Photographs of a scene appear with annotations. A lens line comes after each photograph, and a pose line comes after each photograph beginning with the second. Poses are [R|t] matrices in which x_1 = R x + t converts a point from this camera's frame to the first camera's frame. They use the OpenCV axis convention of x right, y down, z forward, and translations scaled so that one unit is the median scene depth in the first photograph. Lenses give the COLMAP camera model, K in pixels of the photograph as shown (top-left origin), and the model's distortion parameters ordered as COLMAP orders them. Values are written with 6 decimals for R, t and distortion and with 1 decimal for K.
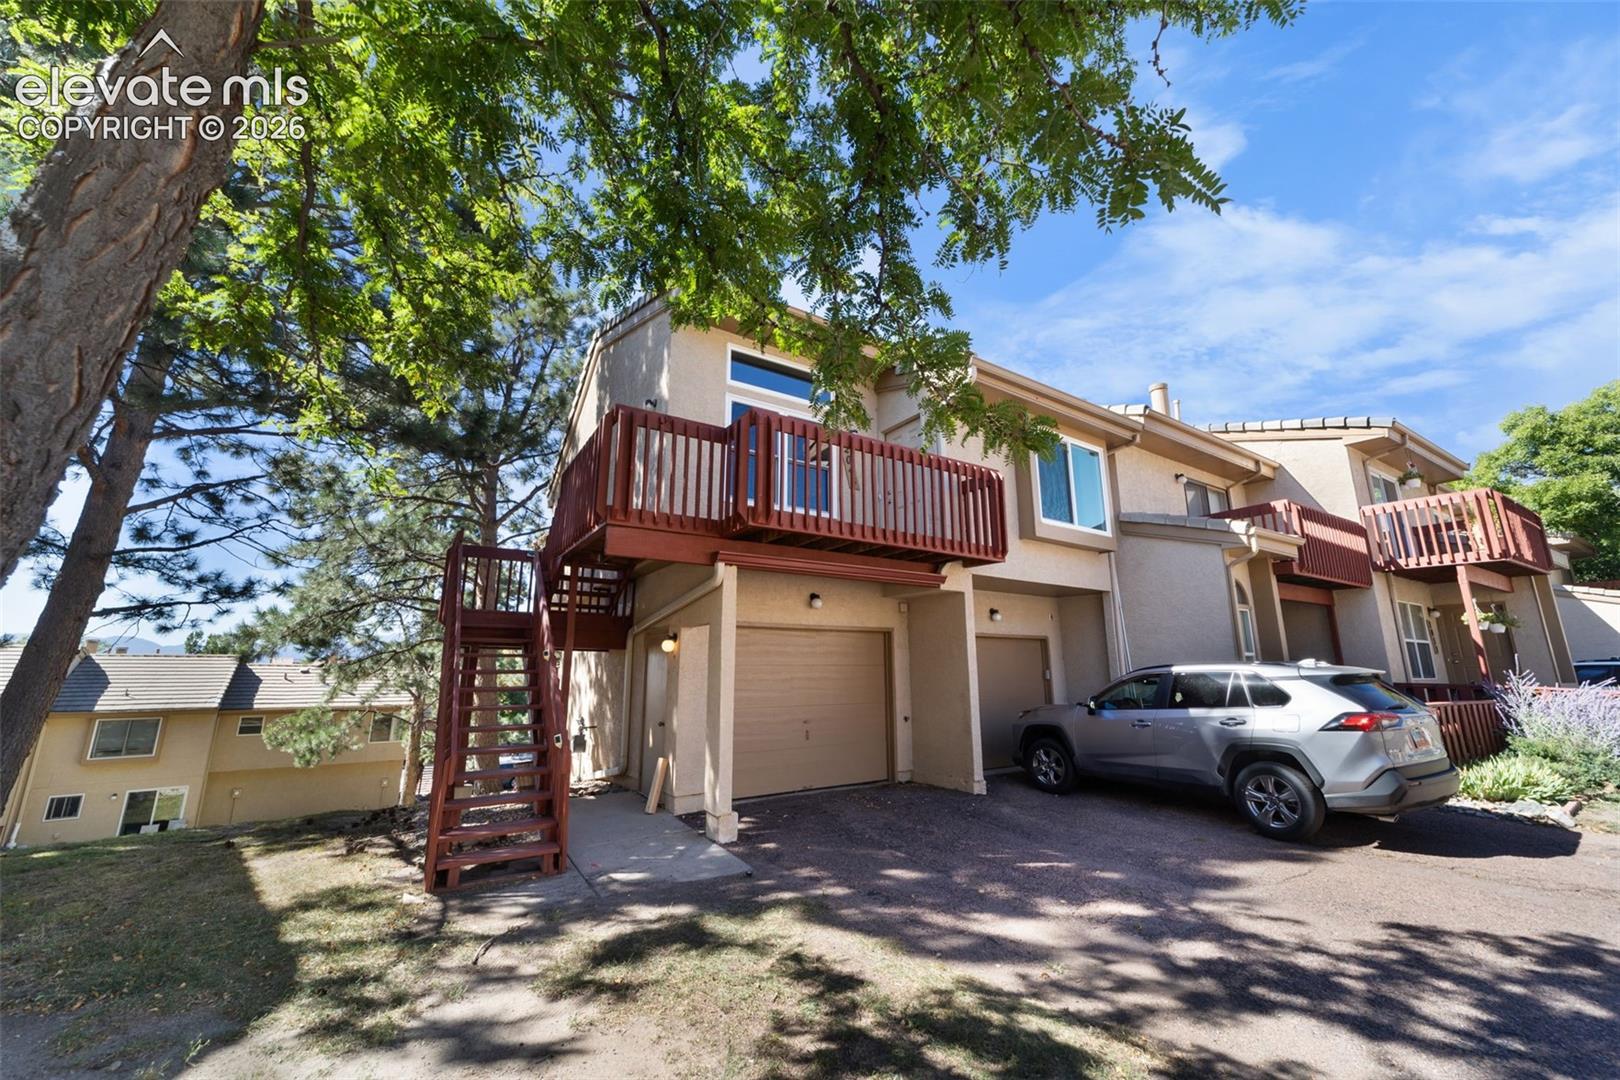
lens RADIAL K [[623.7, 0, 812.3], [0, 623.7, 534.5], [0, 0, 1]] dist [-0.019728, 0.009428]
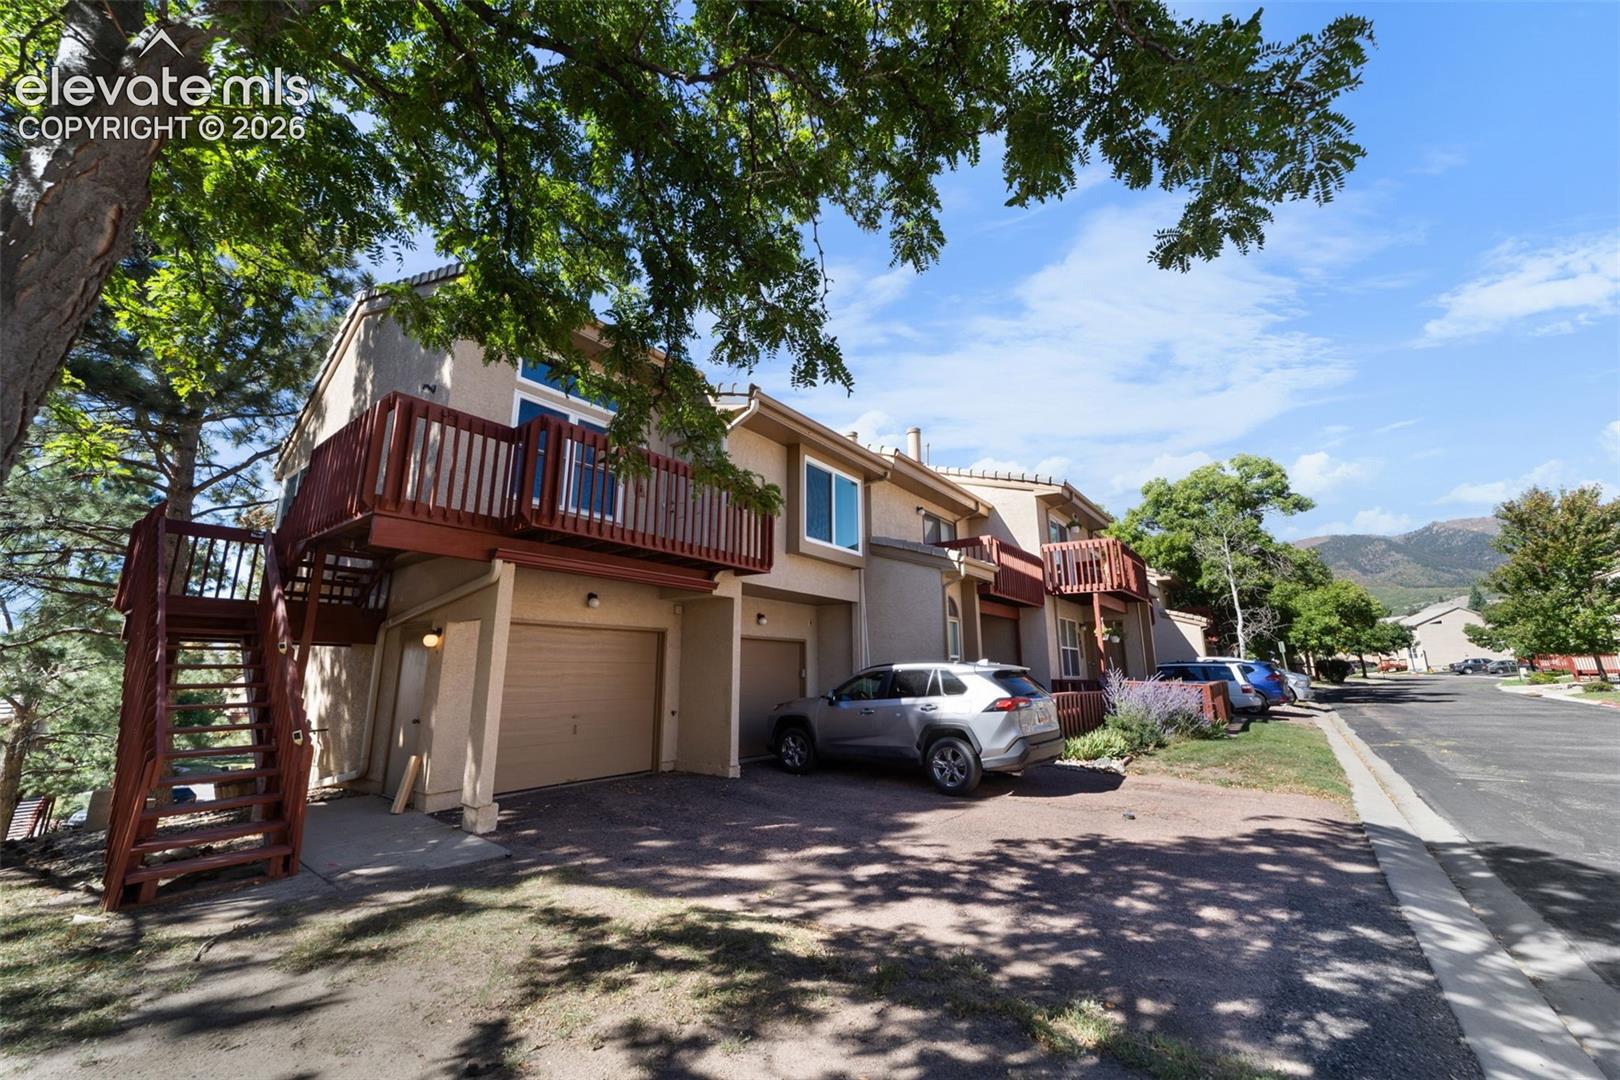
lens RADIAL K [[623.7, 0, 812.3], [0, 623.7, 534.5], [0, 0, 1]] dist [-0.019728, 0.009428]
pose [[0.940876, 0.073256, 0.330735, -0.002365], [-0.071721, 0.997282, -0.016859, -0.014472], [-0.331071, -0.007858, 0.943573, -0.119905]]
